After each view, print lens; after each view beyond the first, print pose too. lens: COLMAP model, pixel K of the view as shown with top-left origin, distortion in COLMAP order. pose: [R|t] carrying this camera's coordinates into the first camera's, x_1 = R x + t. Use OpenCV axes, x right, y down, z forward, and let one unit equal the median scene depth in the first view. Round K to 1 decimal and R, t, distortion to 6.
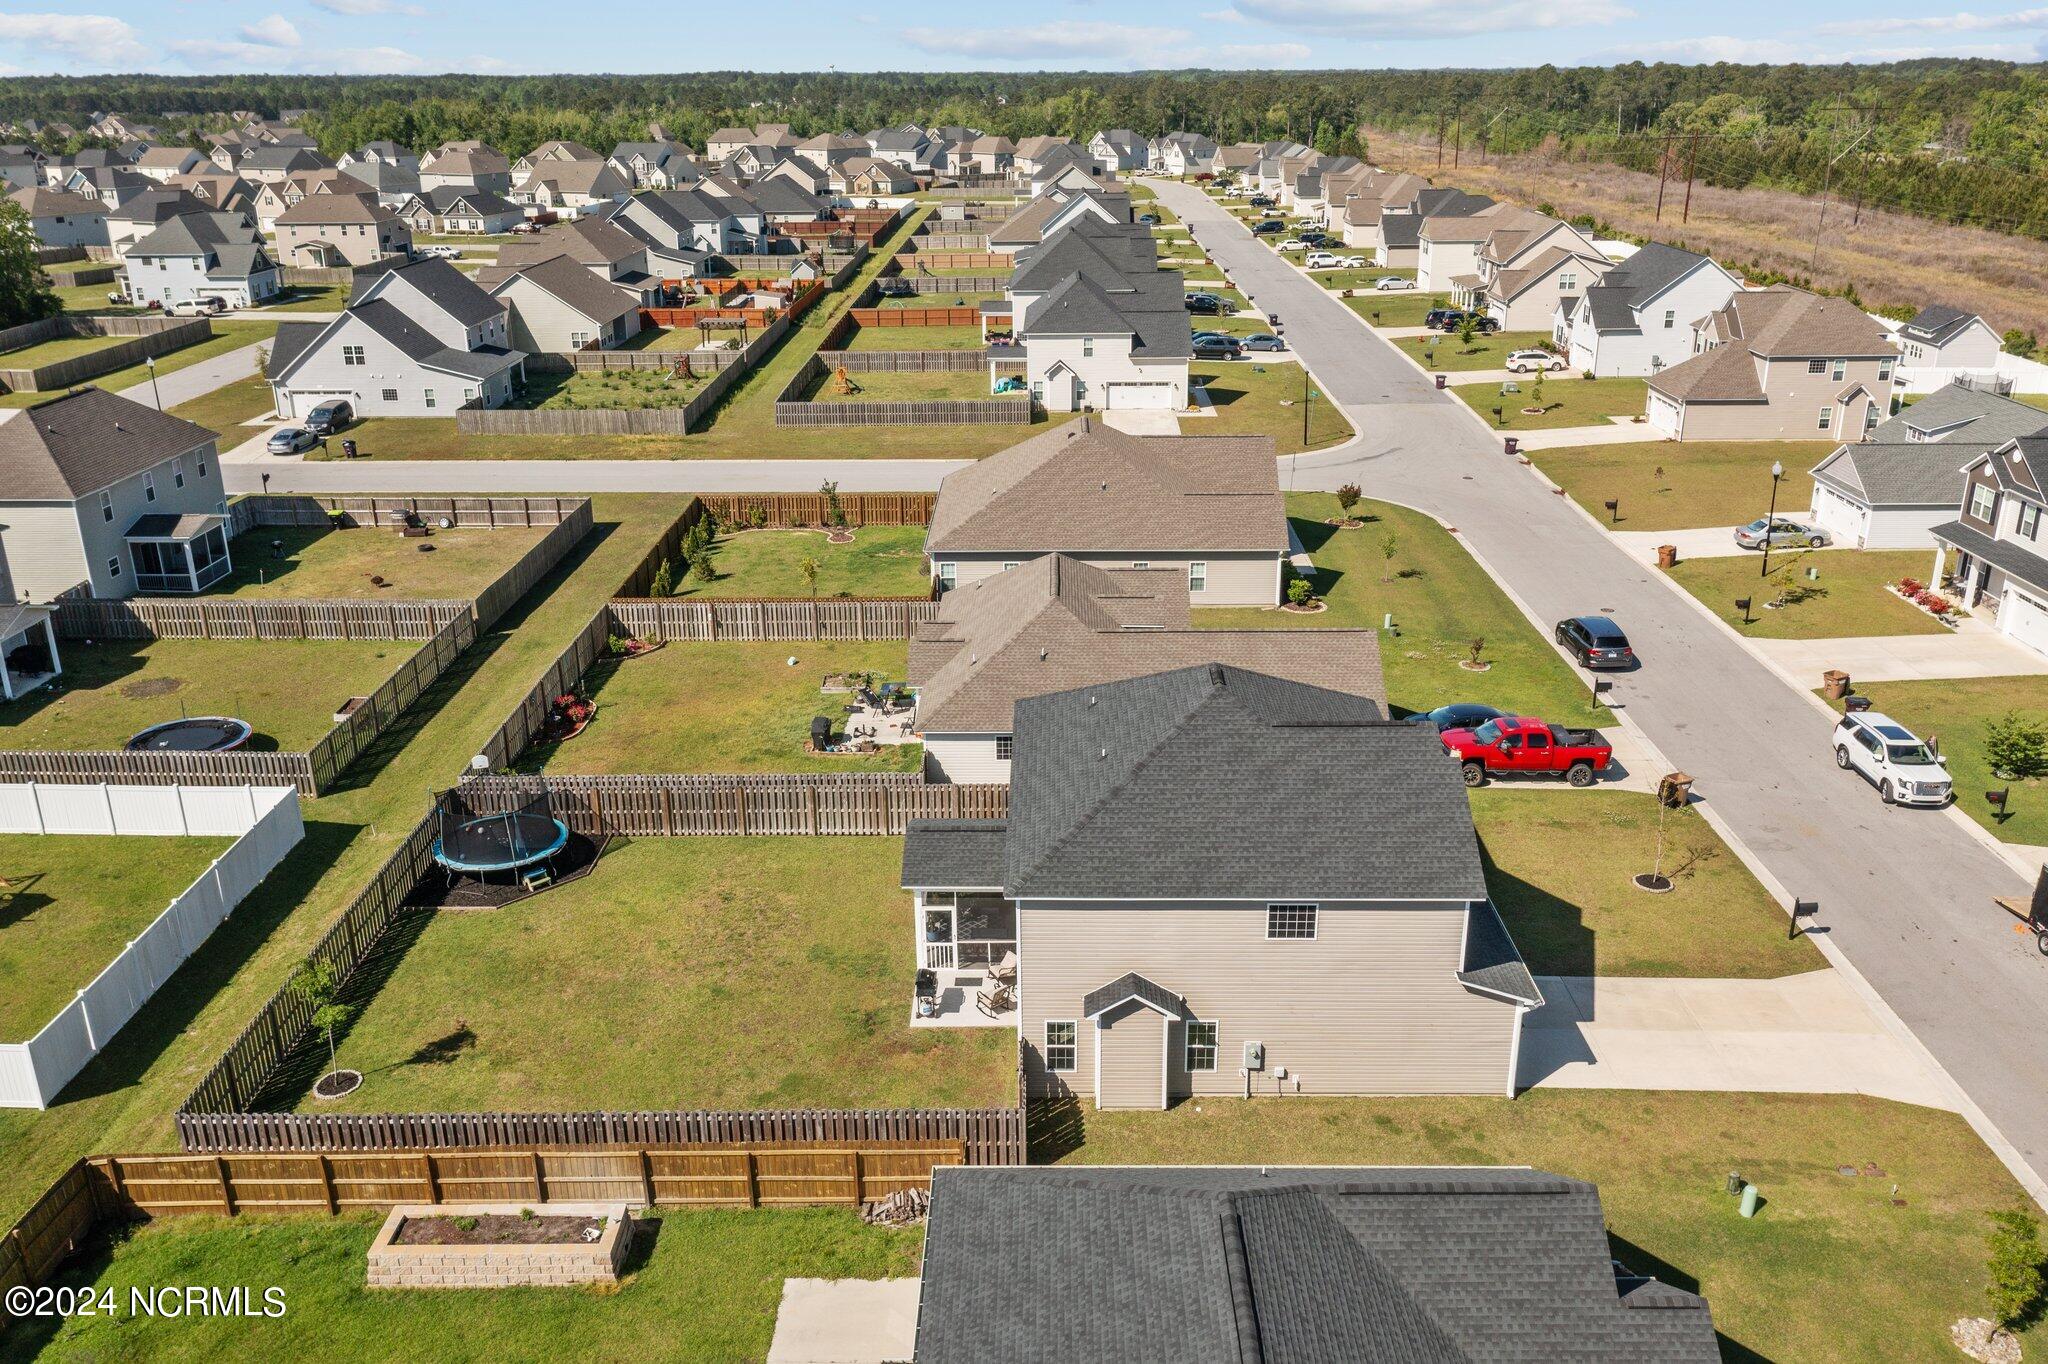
lens RADIAL K [[1631.7, 0, 1024.0], [0, 1631.7, 682.0], [0, 0, 1]] dist [-0.011184, 0.007474]
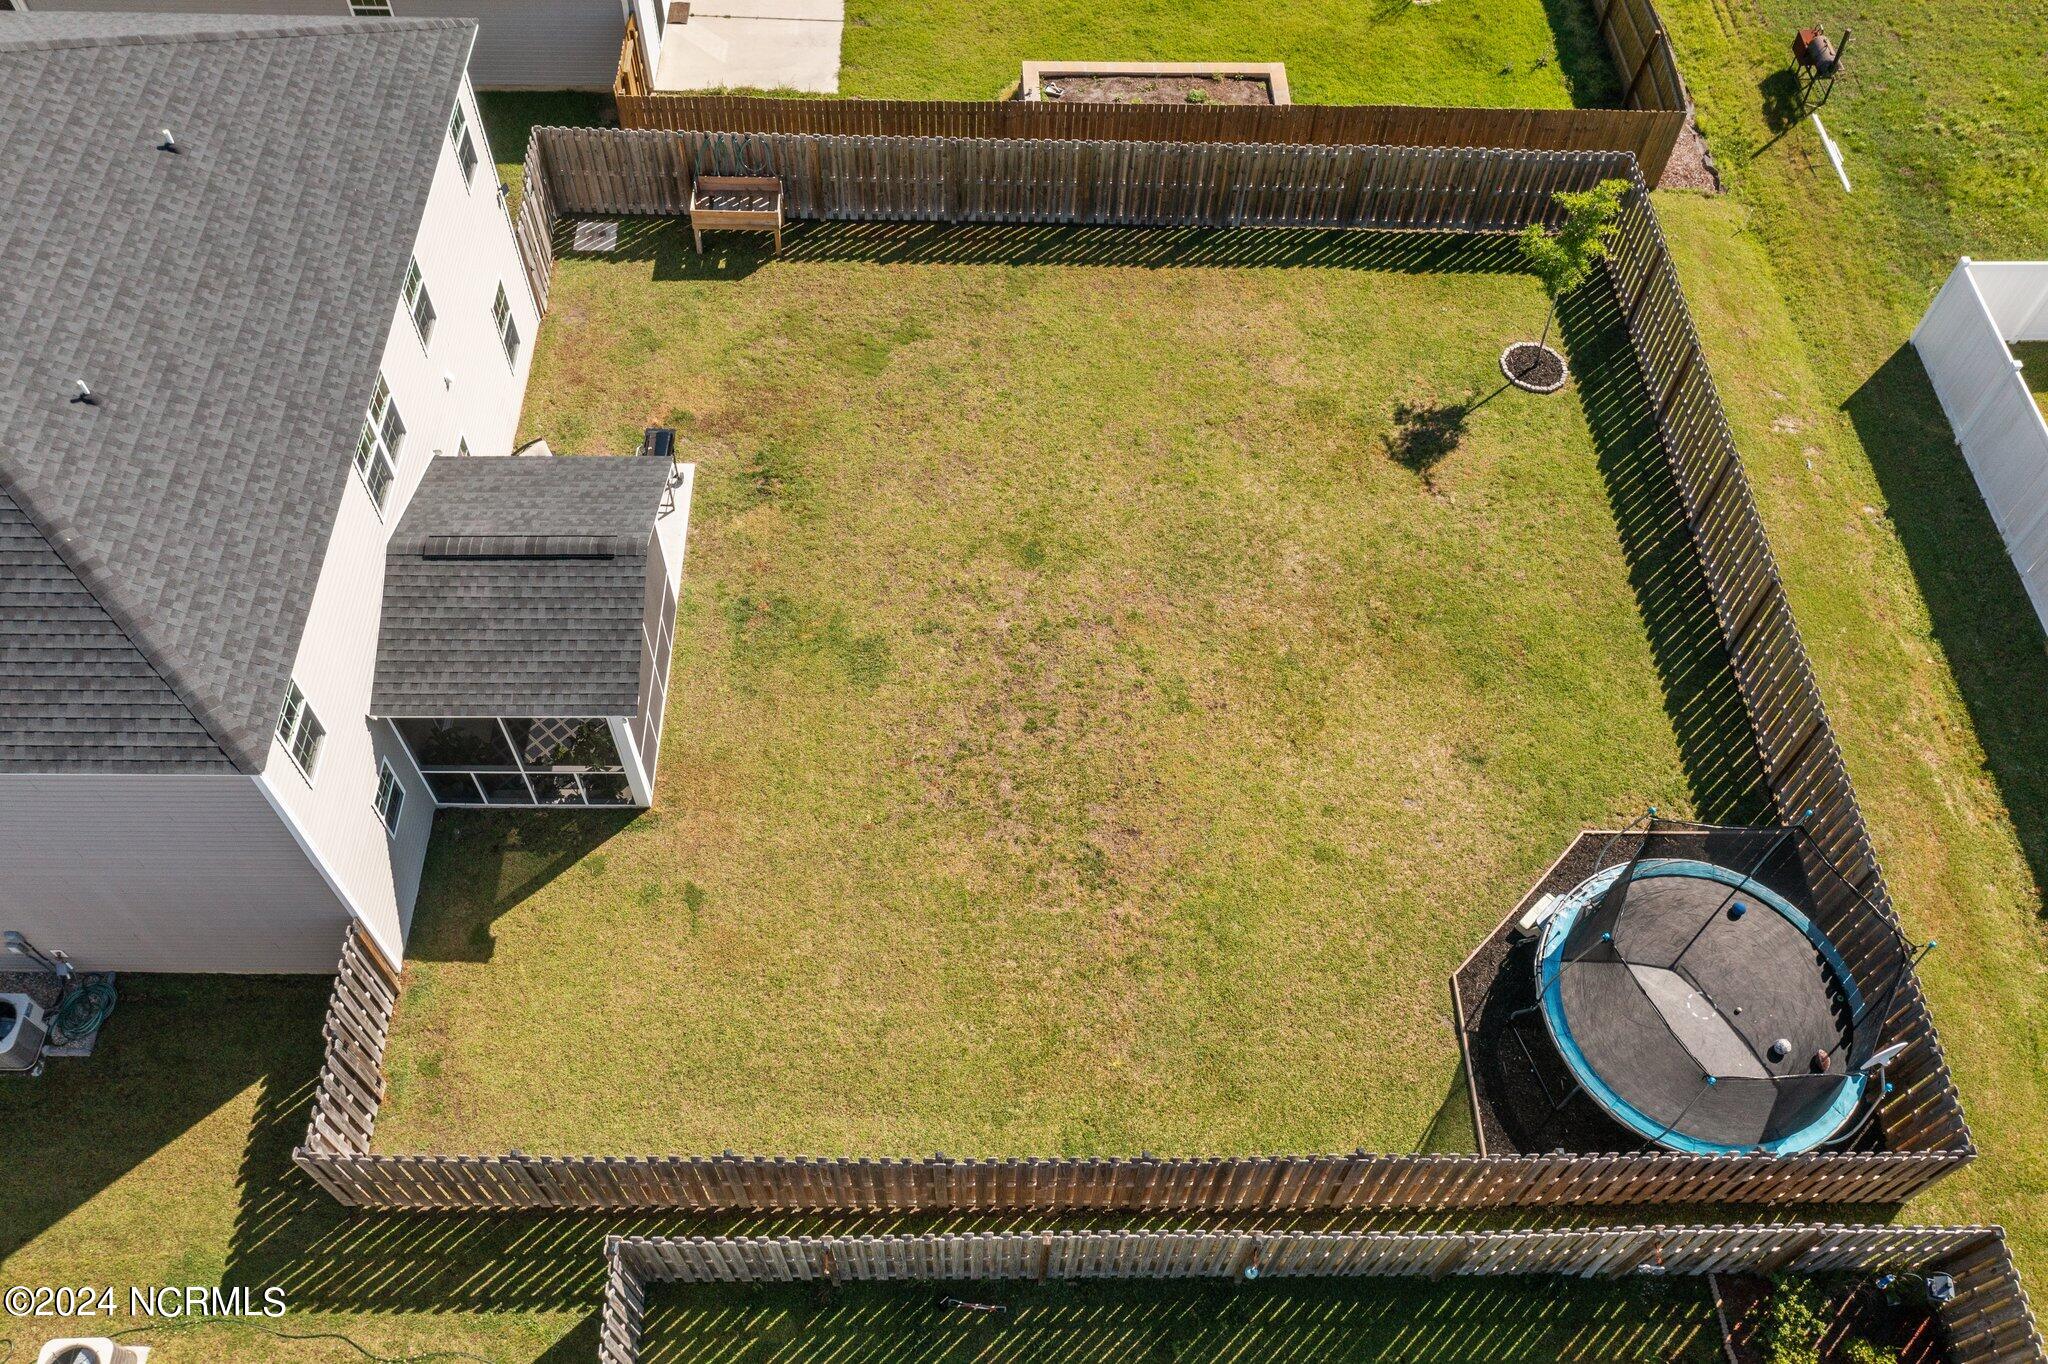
lens RADIAL K [[1631.7, 0, 1024.0], [0, 1631.7, 682.0], [0, 0, 1]] dist [-0.011184, 0.007474]
pose [[-0.999642, 0.015323, -0.021952, -0.166421], [-0.017661, 0.238751, 0.970920, -0.345684], [0.020119, 0.970960, -0.238394, 1.146714]]
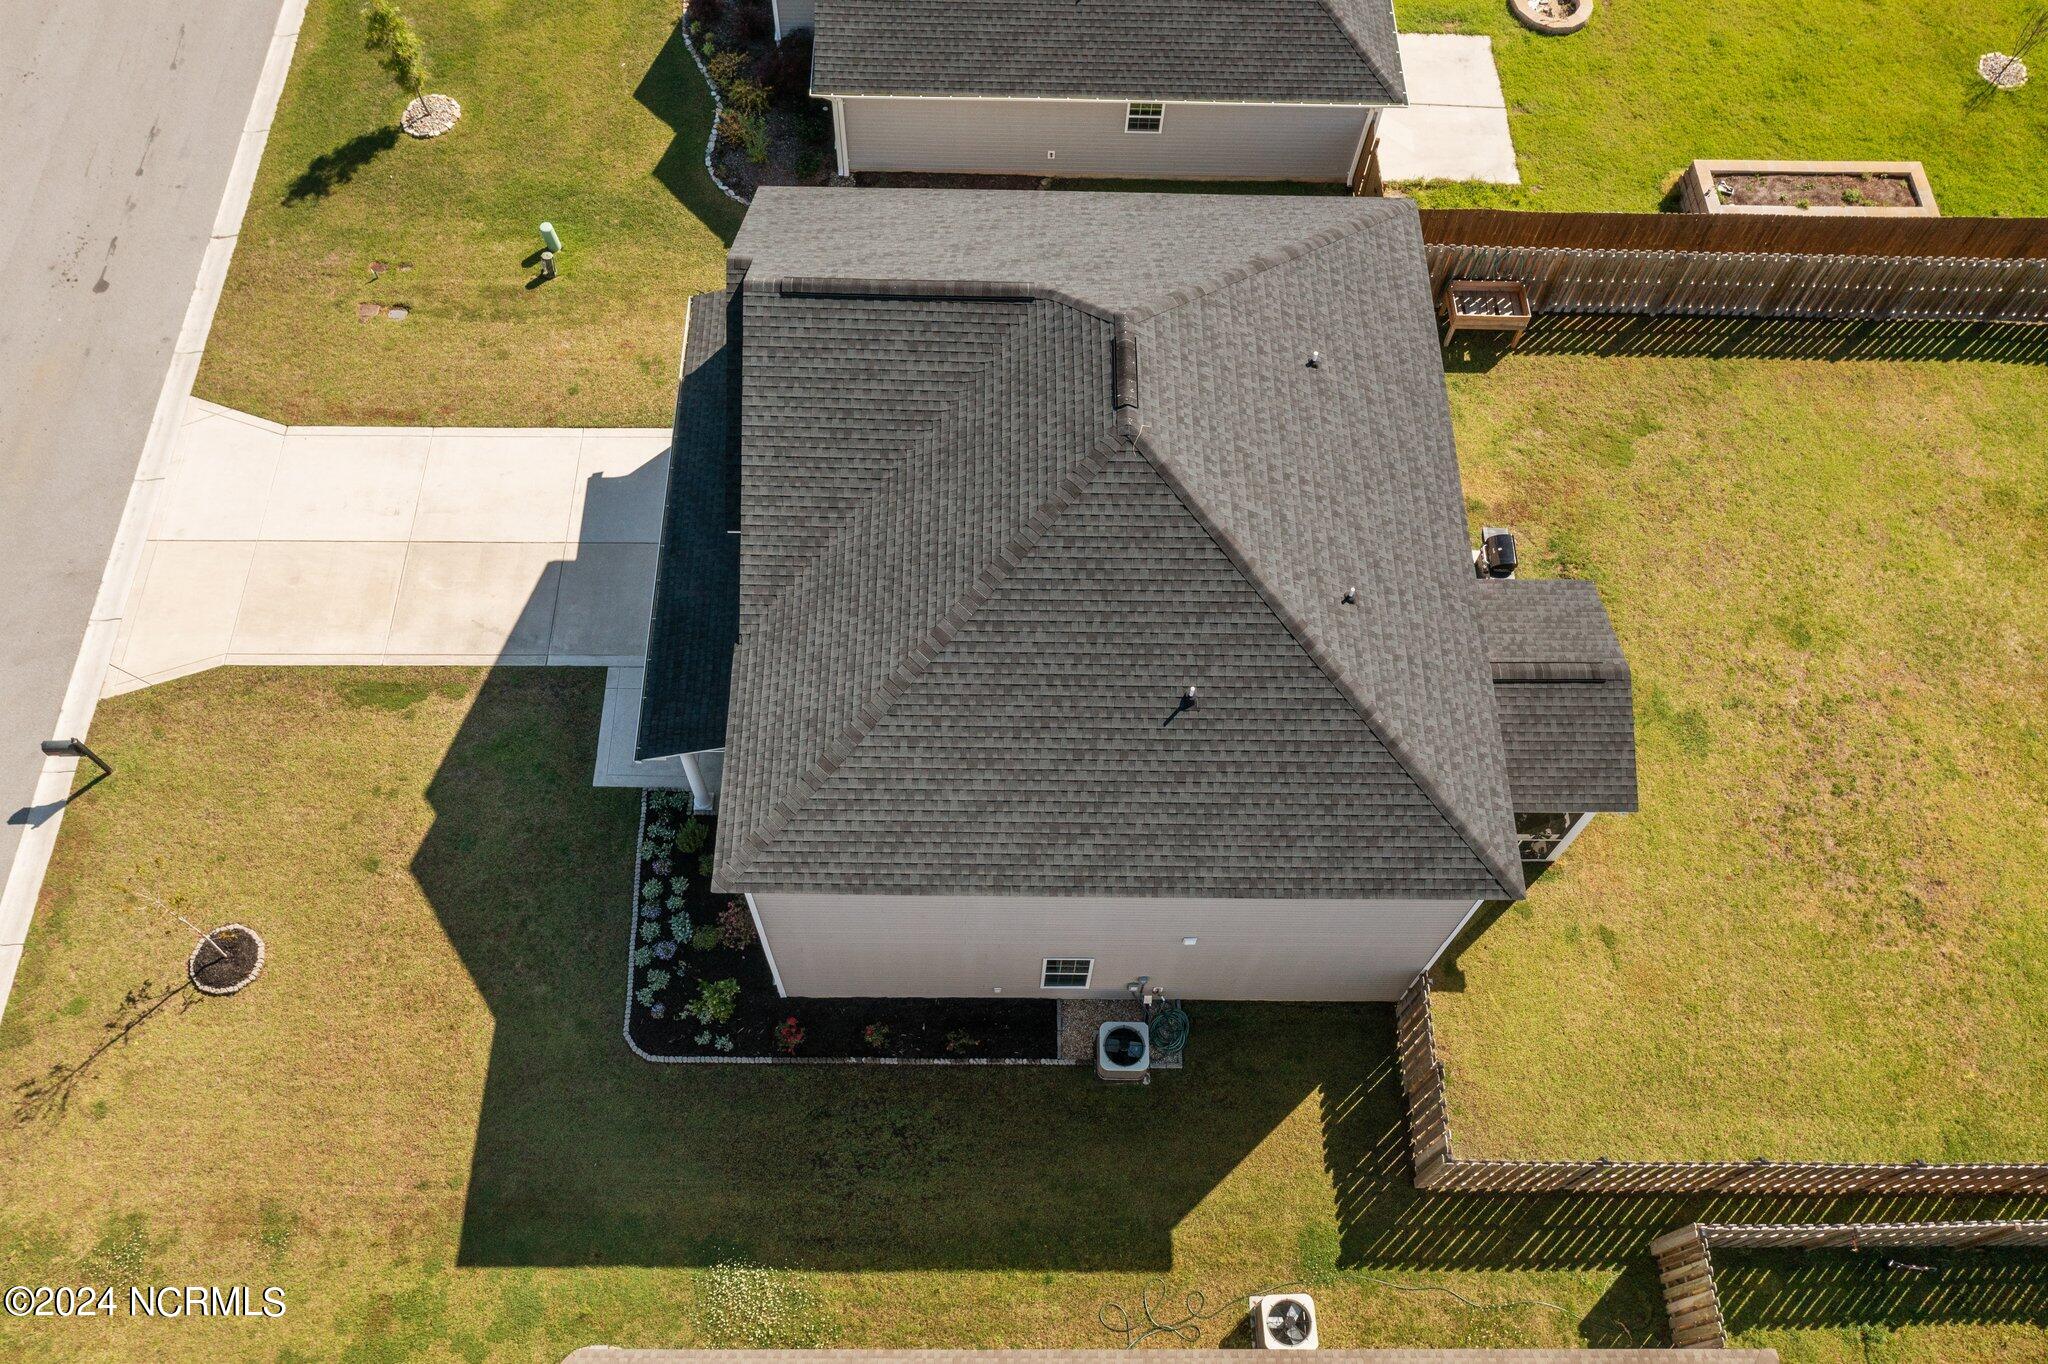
lens RADIAL K [[1631.7, 0, 1024.0], [0, 1631.7, 682.0], [0, 0, 1]] dist [-0.011184, 0.007474]
pose [[-0.999759, 0.009477, -0.019779, 0.148812], [-0.018275, 0.138605, 0.990179, -0.467044], [0.012125, 0.990302, -0.138399, 1.078836]]
